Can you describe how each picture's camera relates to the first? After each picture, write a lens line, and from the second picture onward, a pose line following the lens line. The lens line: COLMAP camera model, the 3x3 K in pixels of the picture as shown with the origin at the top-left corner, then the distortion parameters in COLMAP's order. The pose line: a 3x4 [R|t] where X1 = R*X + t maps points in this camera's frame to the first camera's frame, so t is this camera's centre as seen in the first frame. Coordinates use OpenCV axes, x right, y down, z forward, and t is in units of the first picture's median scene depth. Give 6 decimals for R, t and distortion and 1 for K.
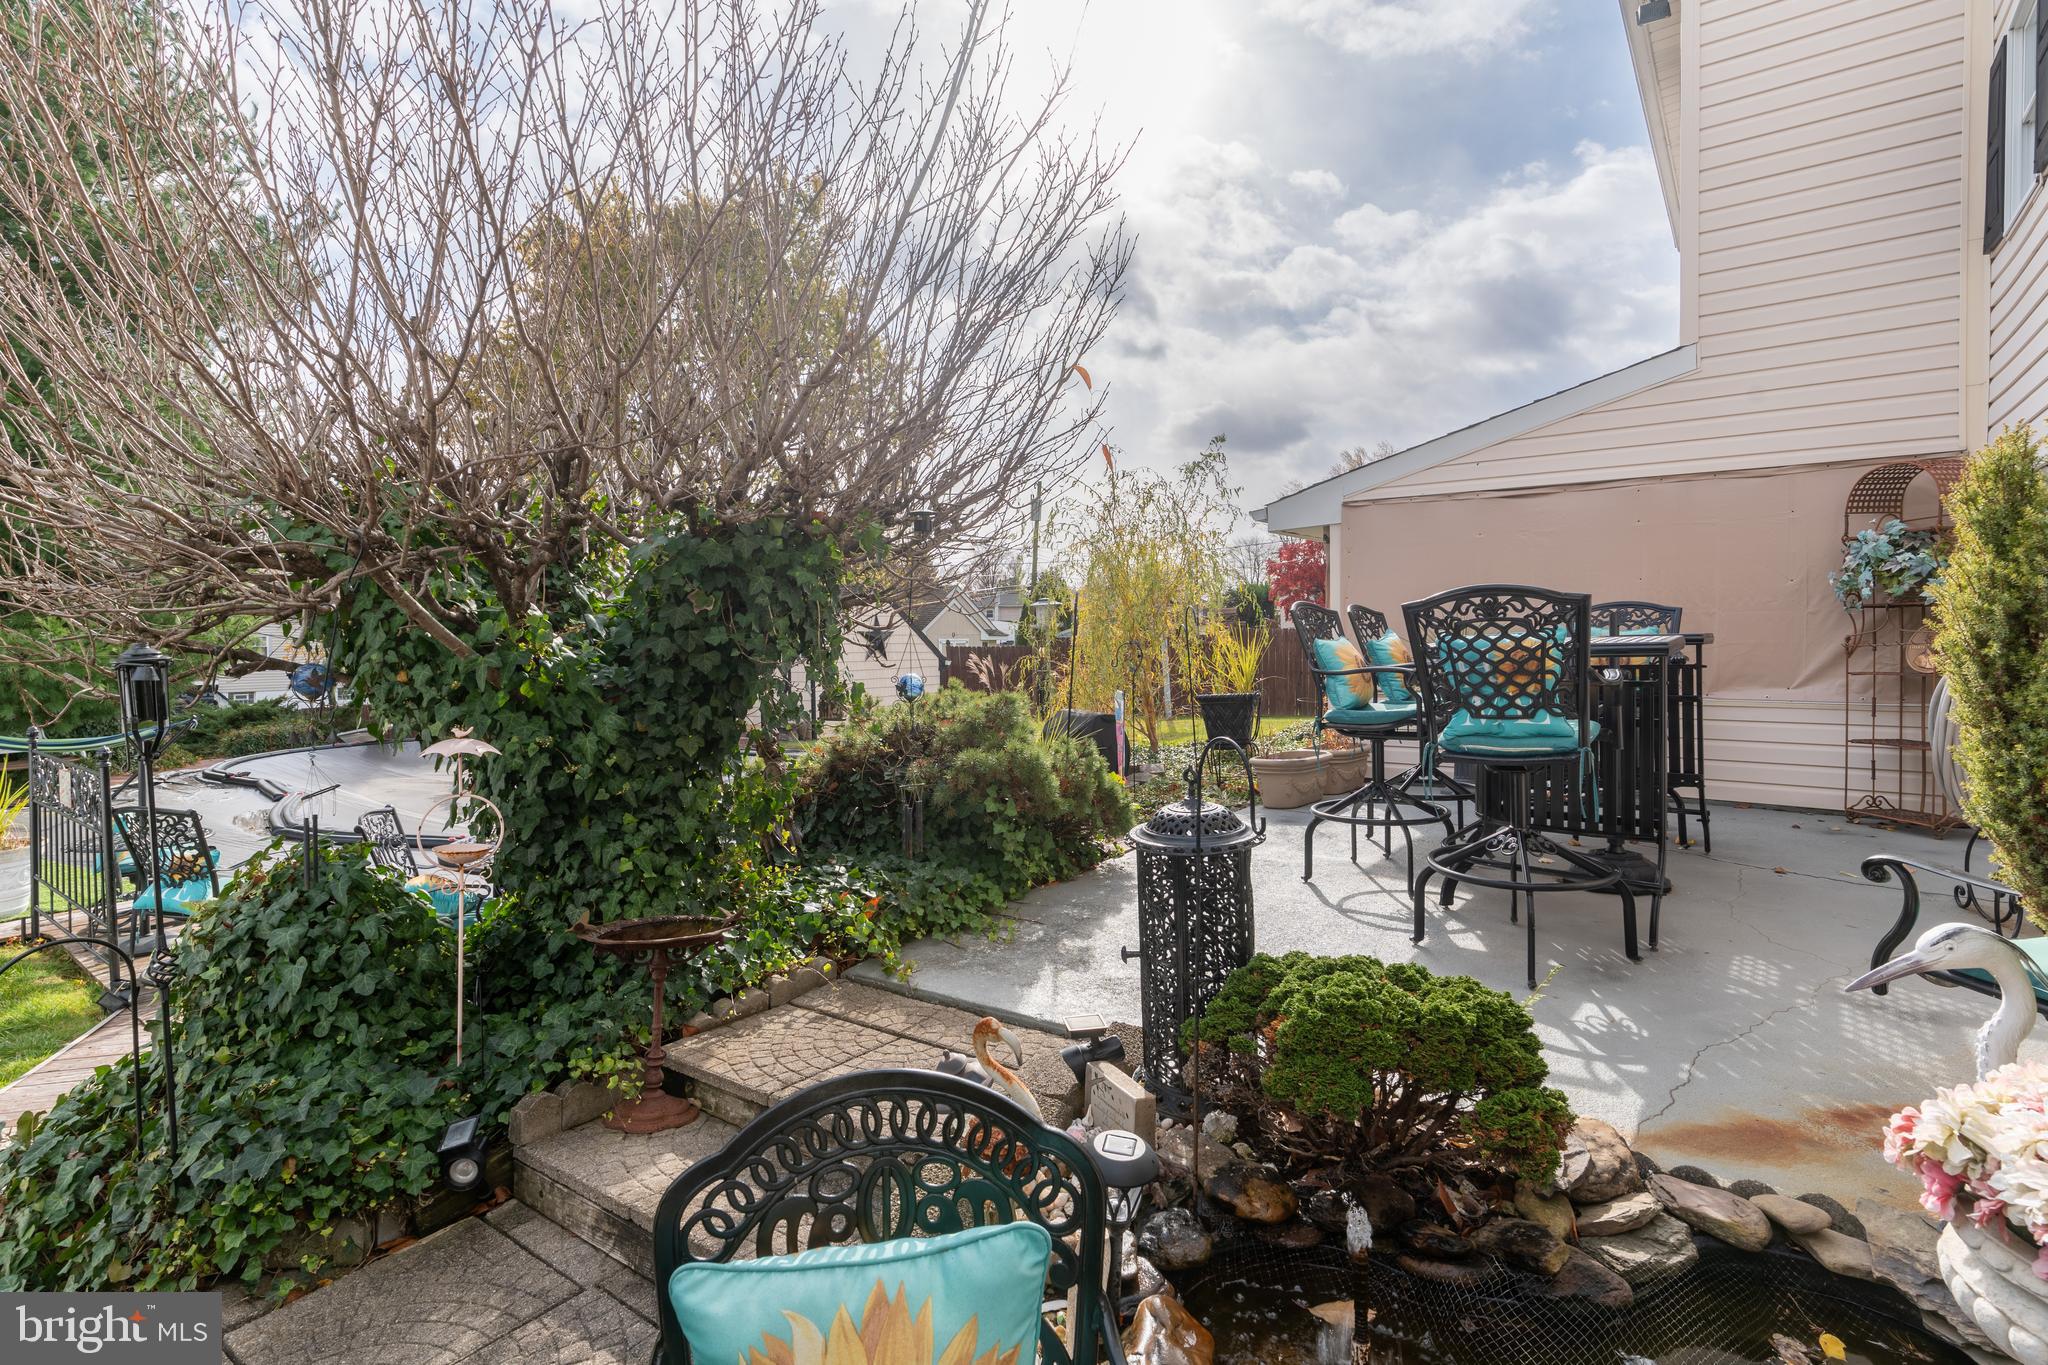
lens RADIAL K [[1008.6, 0, 1022.7], [0, 1008.6, 664.2], [0, 0, 1]] dist [0.001573, 0.000186]
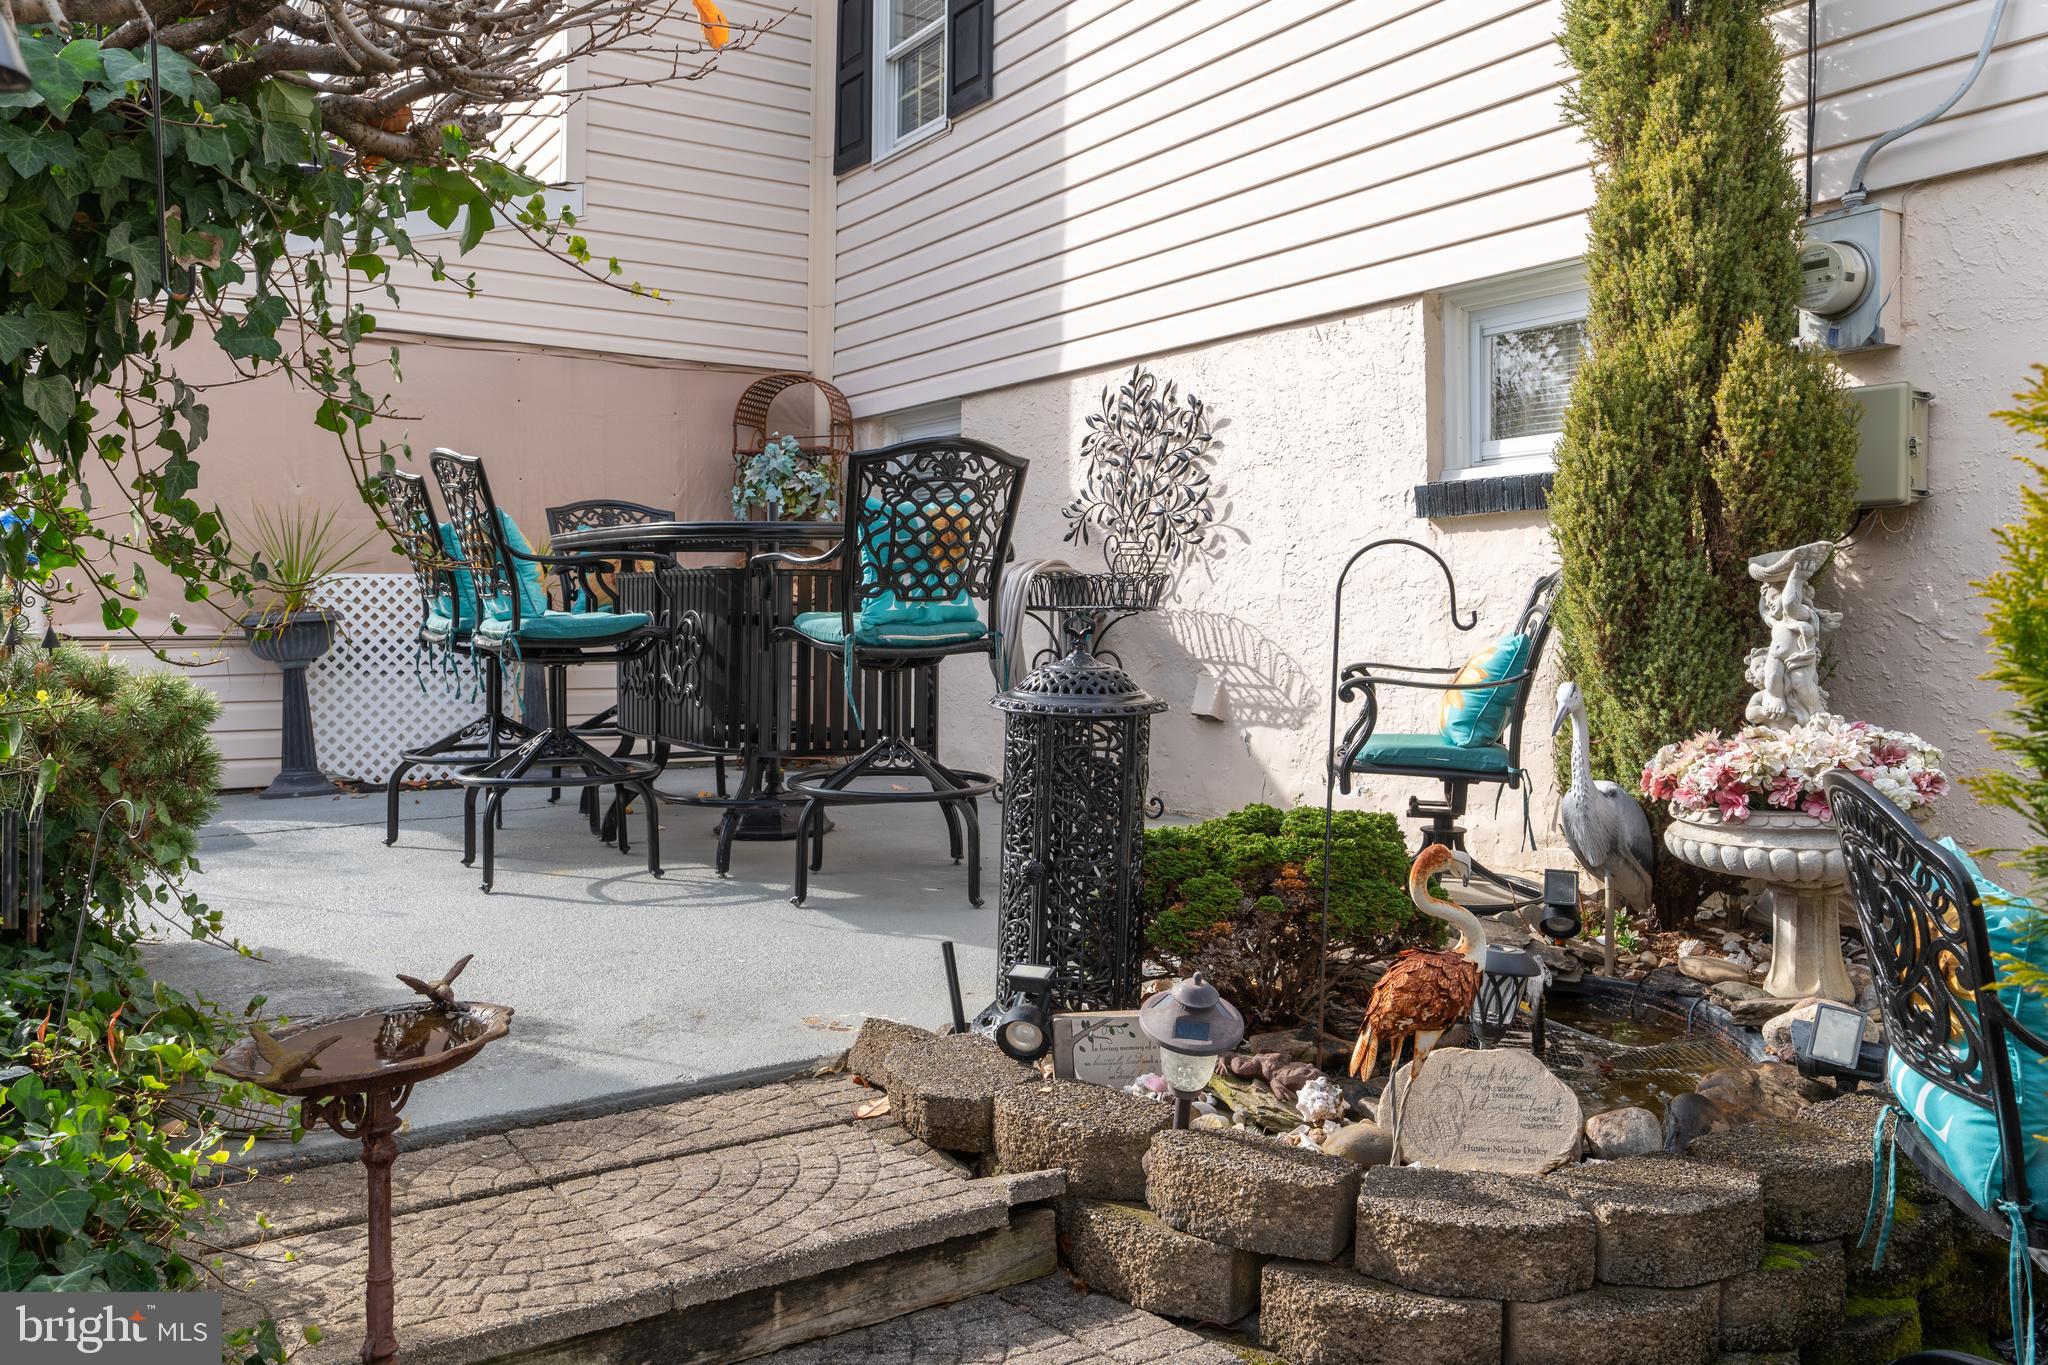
lens RADIAL K [[1646.9, 0, 1023.4], [0, 1646.9, 678.8], [0, 0, 1]] dist [0.002980, 0.002051]
pose [[0.328948, -0.019497, 0.944147, -0.795936], [0.019380, 0.999716, 0.013892, 0.101745], [-0.944149, 0.013728, 0.329233, 0.475545]]
